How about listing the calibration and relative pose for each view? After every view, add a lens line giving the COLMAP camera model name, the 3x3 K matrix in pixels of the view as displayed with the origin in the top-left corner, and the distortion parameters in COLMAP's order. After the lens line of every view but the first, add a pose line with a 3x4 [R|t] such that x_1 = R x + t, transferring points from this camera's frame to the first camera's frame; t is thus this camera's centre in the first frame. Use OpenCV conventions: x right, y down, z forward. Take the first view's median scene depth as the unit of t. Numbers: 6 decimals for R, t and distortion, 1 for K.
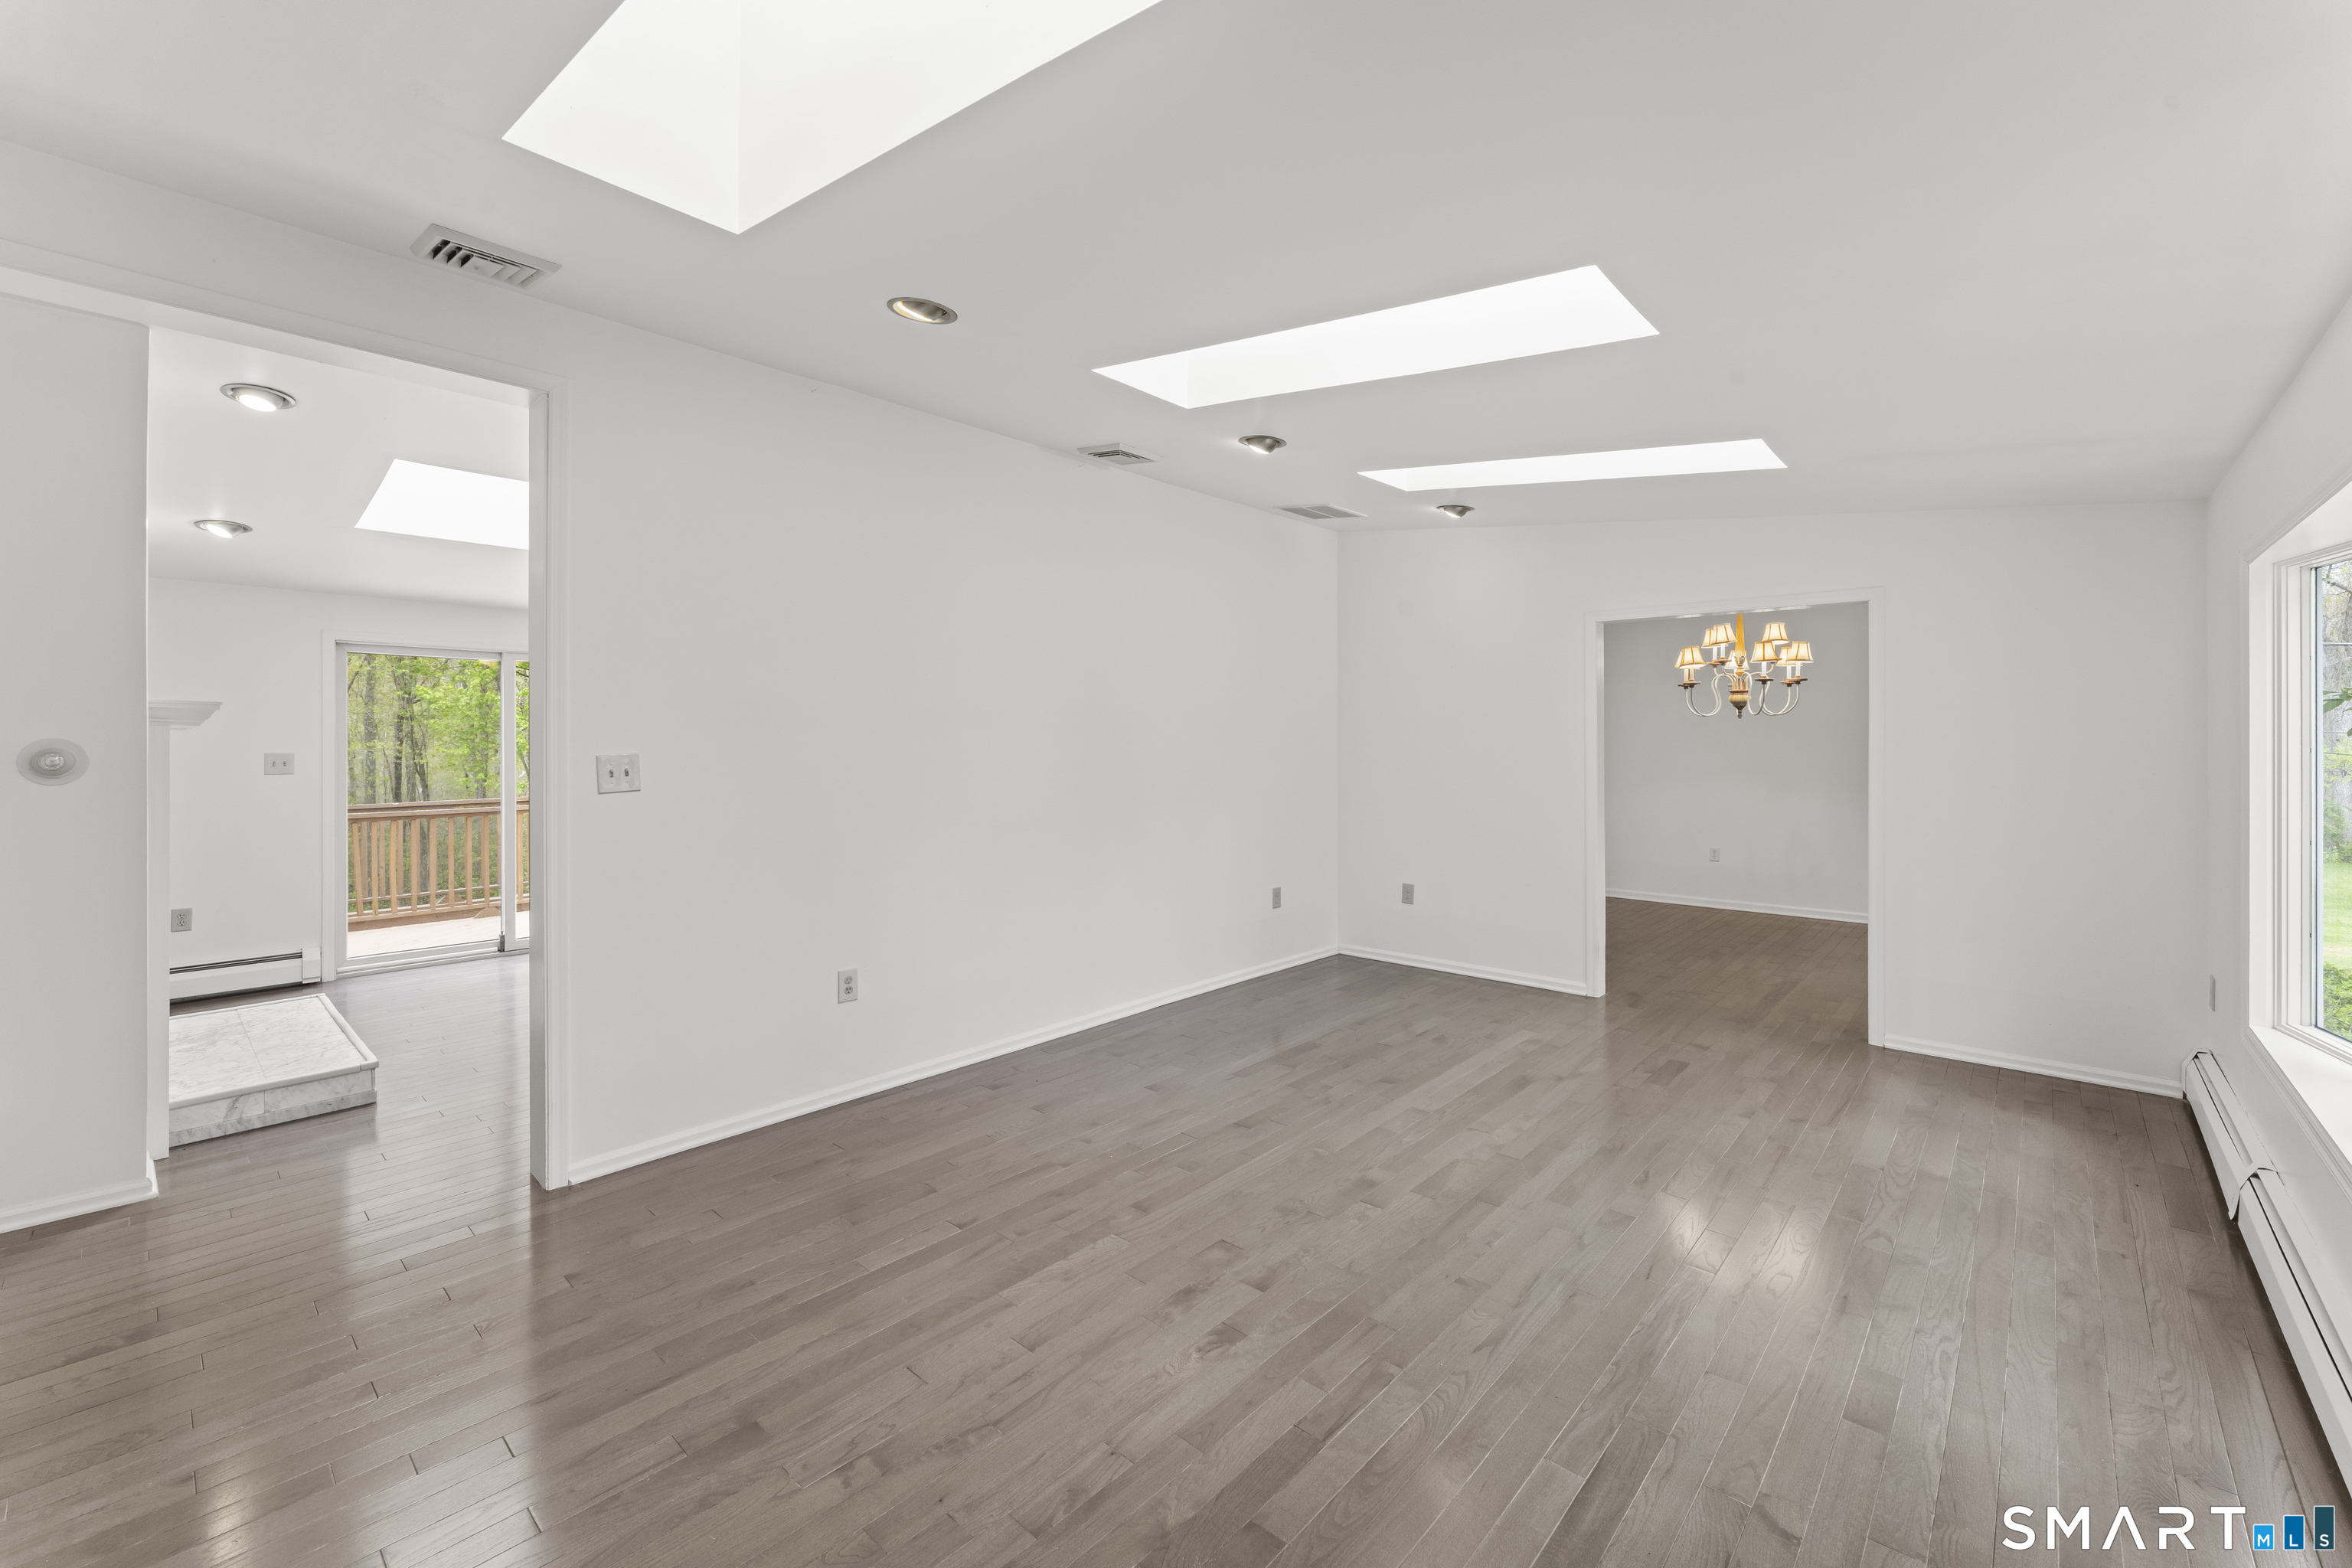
lens RADIAL K [[960.3, 0, 1192.2], [0, 960.3, 736.6], [0, 0, 1]] dist [-0.006099, 0.000344]
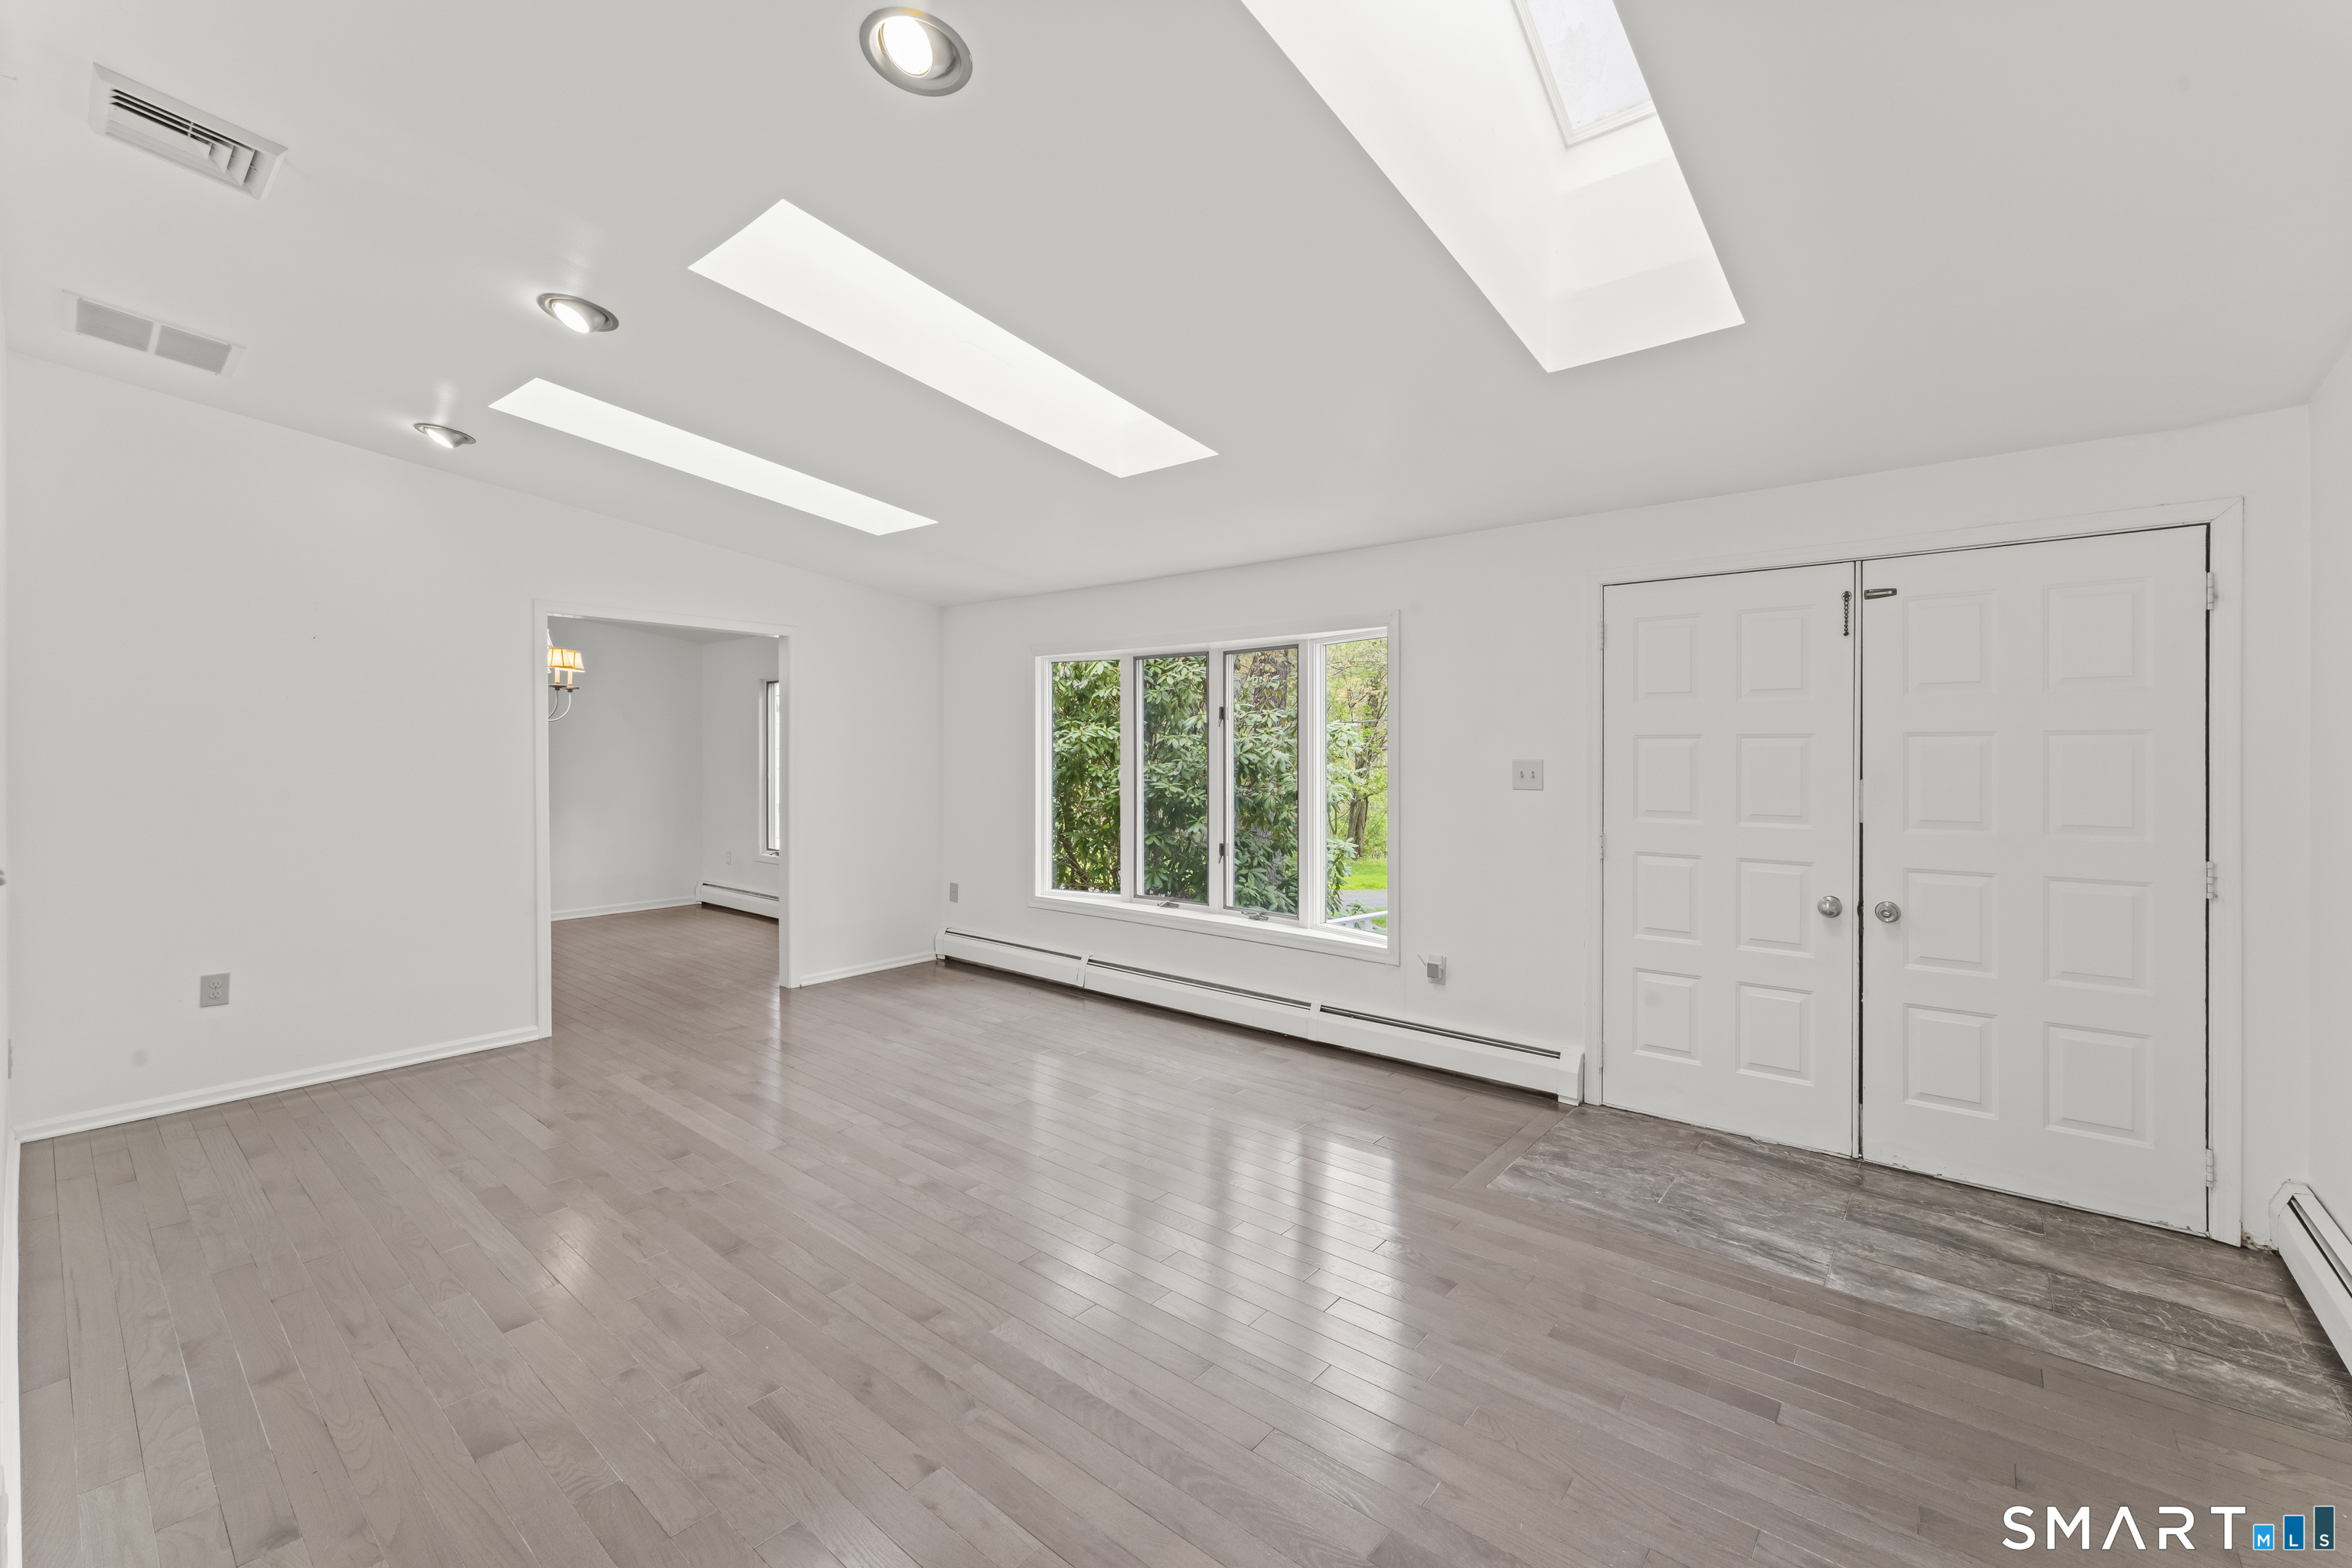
lens RADIAL K [[960.3, 0, 1179.7], [0, 960.3, 773.1], [0, 0, 1]] dist [-0.006099, 0.000344]
pose [[-0.033986, -0.025710, 0.999092, -0.785843], [-0.005188, 0.999660, 0.025548, 0.004497], [-0.999409, -0.004315, -0.034108, 0.738985]]
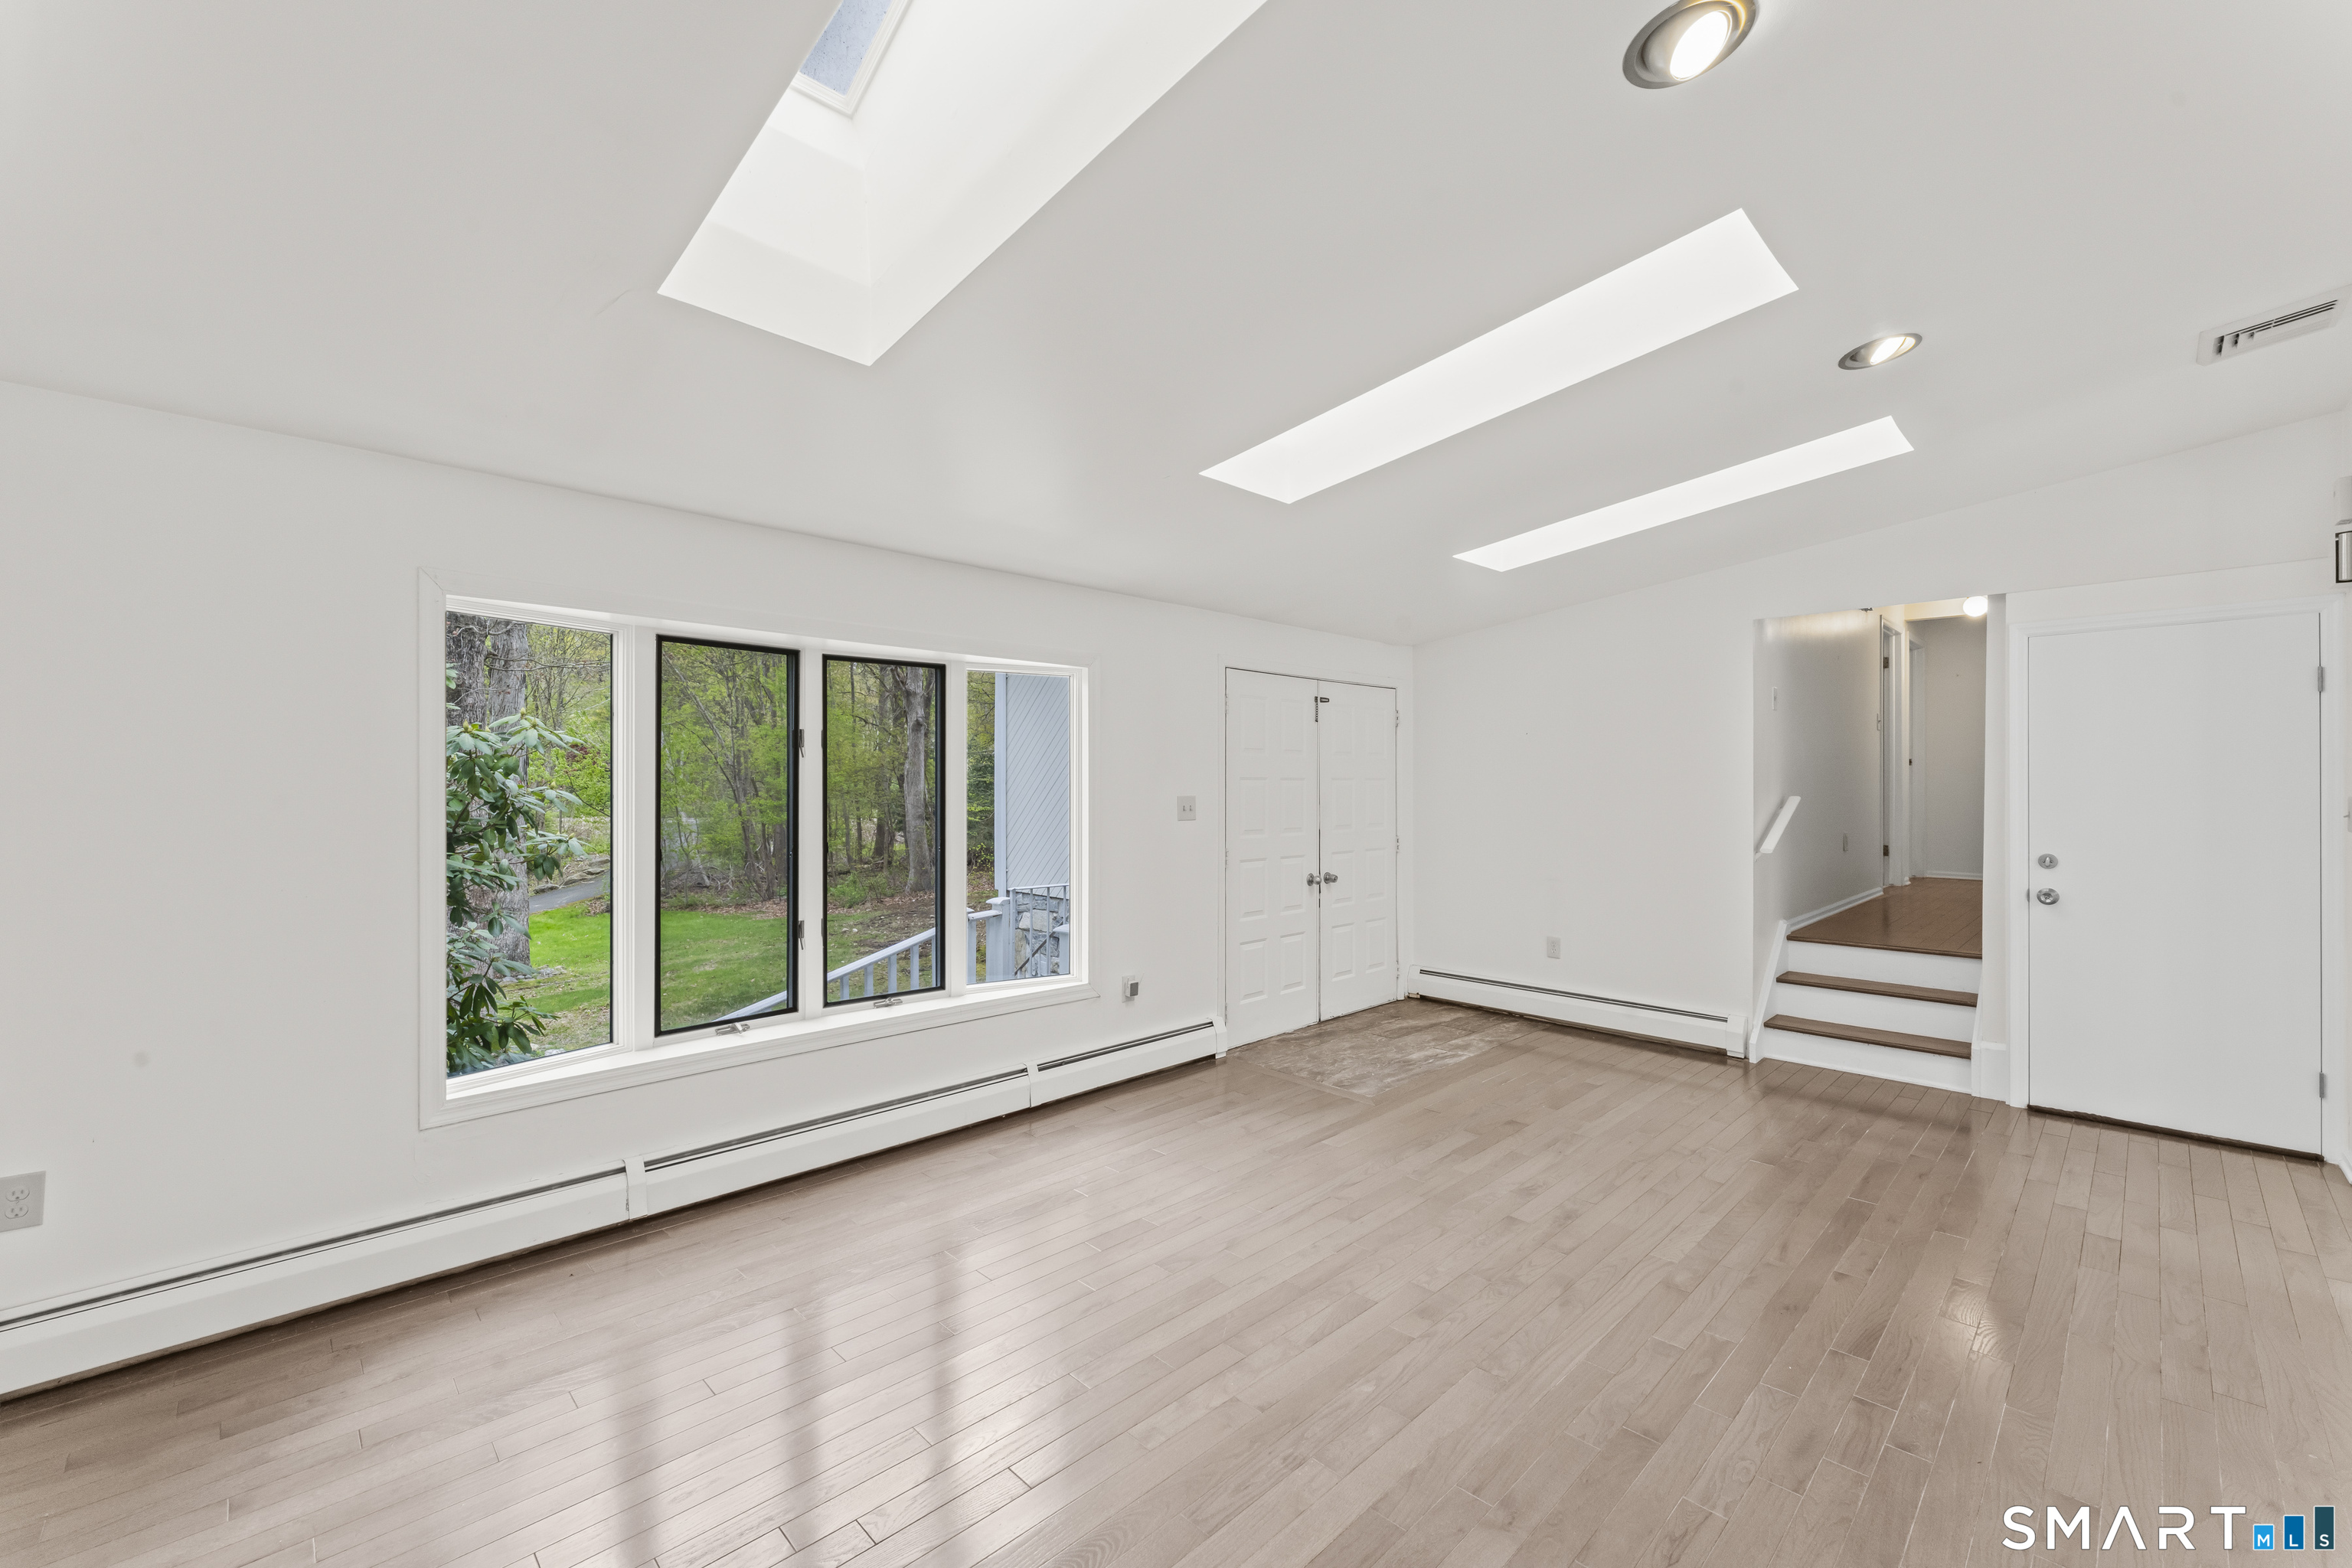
lens RADIAL K [[960.3, 0, 1179.5], [0, 960.3, 785.3], [0, 0, 1]] dist [-0.006099, 0.000344]
pose [[-0.997549, 0.002014, 0.069940, 0.324562], [0.001684, 0.999987, -0.004775, 0.006432], [-0.069948, -0.004646, -0.997540, 1.772148]]
